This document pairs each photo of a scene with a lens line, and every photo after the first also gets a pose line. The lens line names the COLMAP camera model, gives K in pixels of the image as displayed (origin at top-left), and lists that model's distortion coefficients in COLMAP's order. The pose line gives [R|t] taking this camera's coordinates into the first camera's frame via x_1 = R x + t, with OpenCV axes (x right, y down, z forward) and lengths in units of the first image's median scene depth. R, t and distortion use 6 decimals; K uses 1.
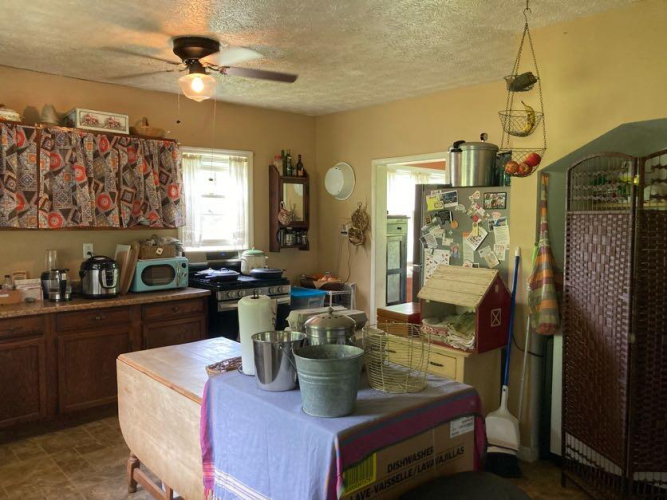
lens RADIAL K [[551.0, 0, 341.2], [0, 551.0, 246.7], [0, 0, 1]] dist [0.017210, -0.000132]
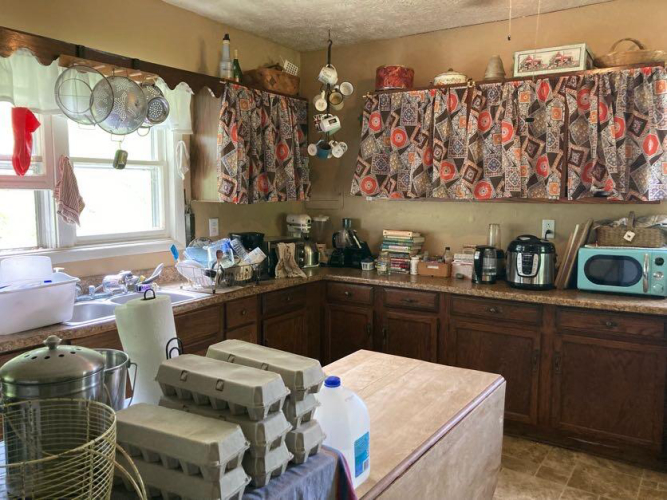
lens RADIAL K [[551.0, 0, 341.2], [0, 551.0, 246.7], [0, 0, 1]] dist [0.017210, -0.000132]
pose [[0.234549, 0.087355, -0.968171, 0.268895], [-0.056896, 0.995481, 0.076035, -0.011927], [0.970438, 0.037251, 0.238459, 0.550952]]
